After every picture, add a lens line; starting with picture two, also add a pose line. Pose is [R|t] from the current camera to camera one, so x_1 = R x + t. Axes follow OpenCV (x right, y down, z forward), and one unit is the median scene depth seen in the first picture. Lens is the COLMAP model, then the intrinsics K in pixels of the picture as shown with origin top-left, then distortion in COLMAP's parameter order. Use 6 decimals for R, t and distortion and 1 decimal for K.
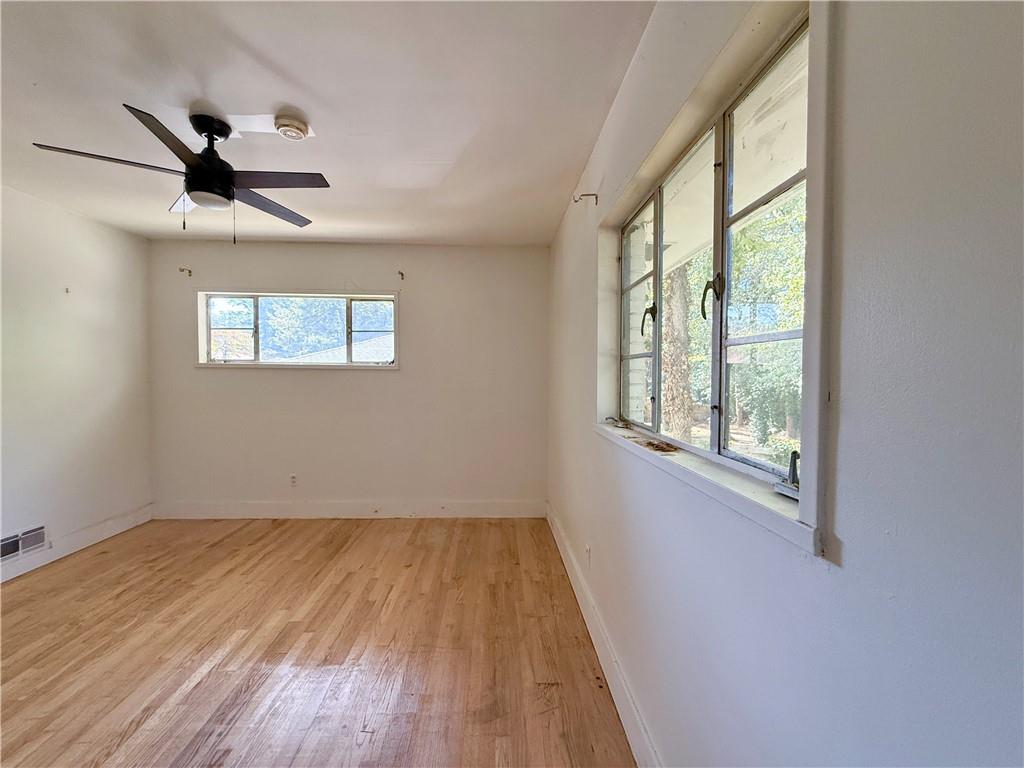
lens RADIAL K [[407.4, 0, 510.7], [0, 407.4, 384.9], [0, 0, 1]] dist [0.004685, -0.000057]
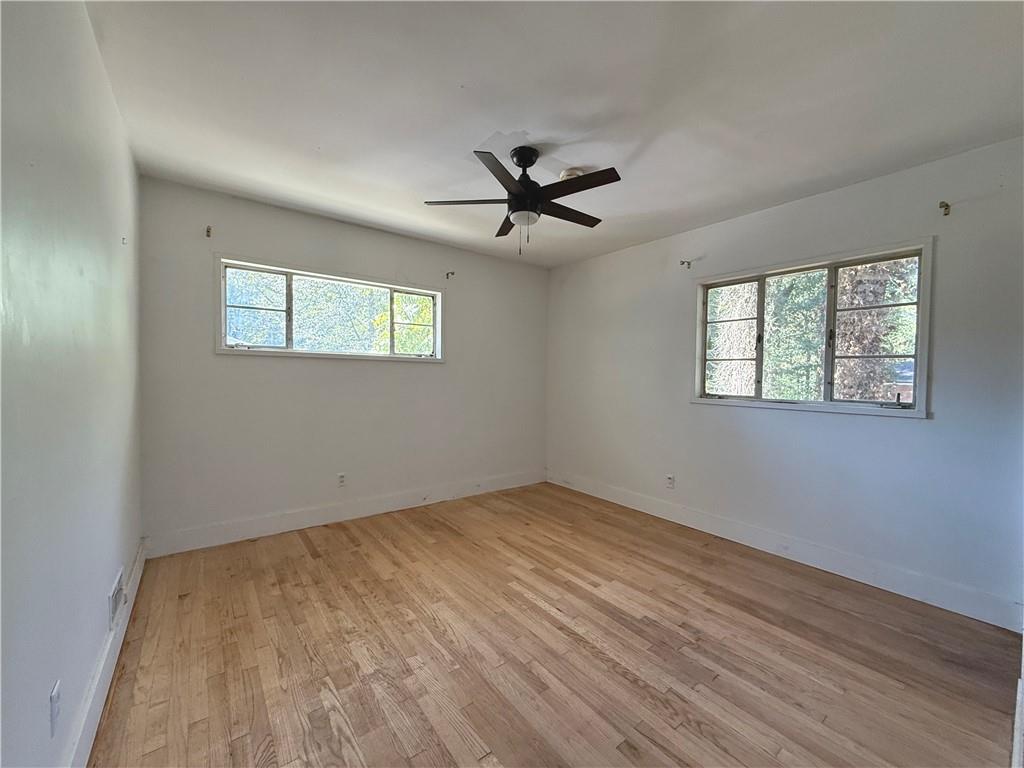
lens RADIAL K [[407.4, 0, 507.6], [0, 407.4, 382.4], [0, 0, 1]] dist [0.004685, -0.000057]
pose [[0.816172, -0.004265, 0.577794, -0.982015], [0.003192, 0.999991, 0.002873, 0.015695], [-0.577801, -0.000500, 0.816178, 0.038456]]
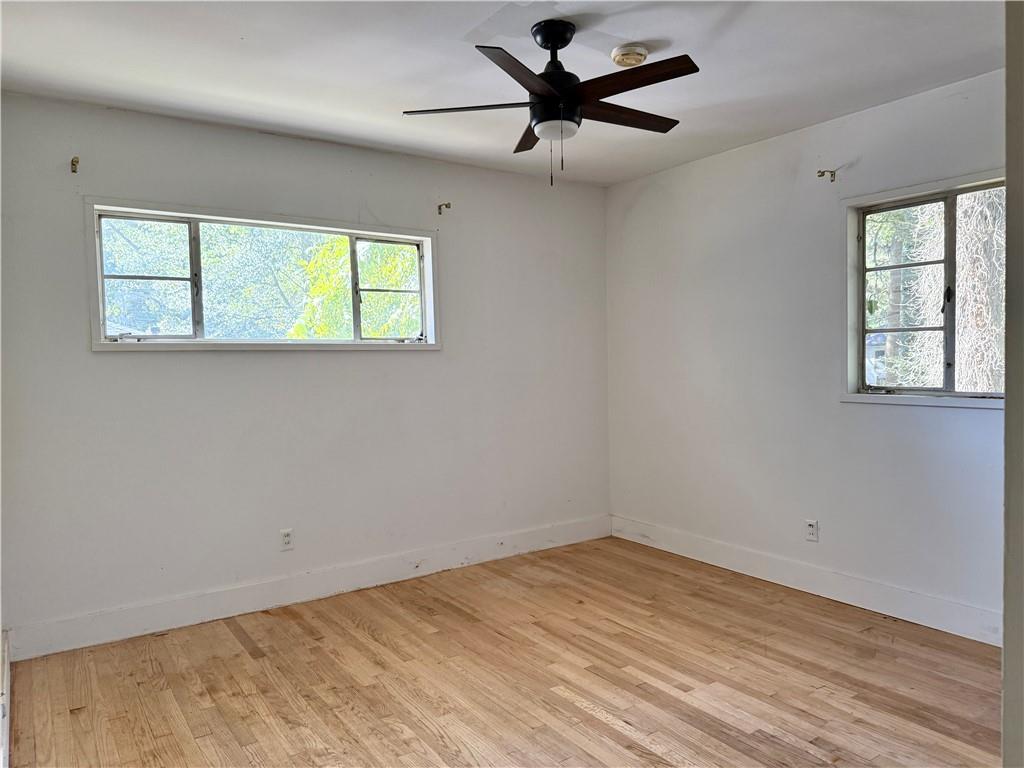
lens RADIAL K [[717.9, 0, 516.8], [0, 717.9, 387.4], [0, 0, 1]] dist [0.059356, -0.075533]
pose [[0.839721, -0.045466, 0.541112, -1.048064], [0.037658, 0.998965, 0.025496, -0.000396], [-0.541711, -0.001033, 0.840564, -0.076013]]
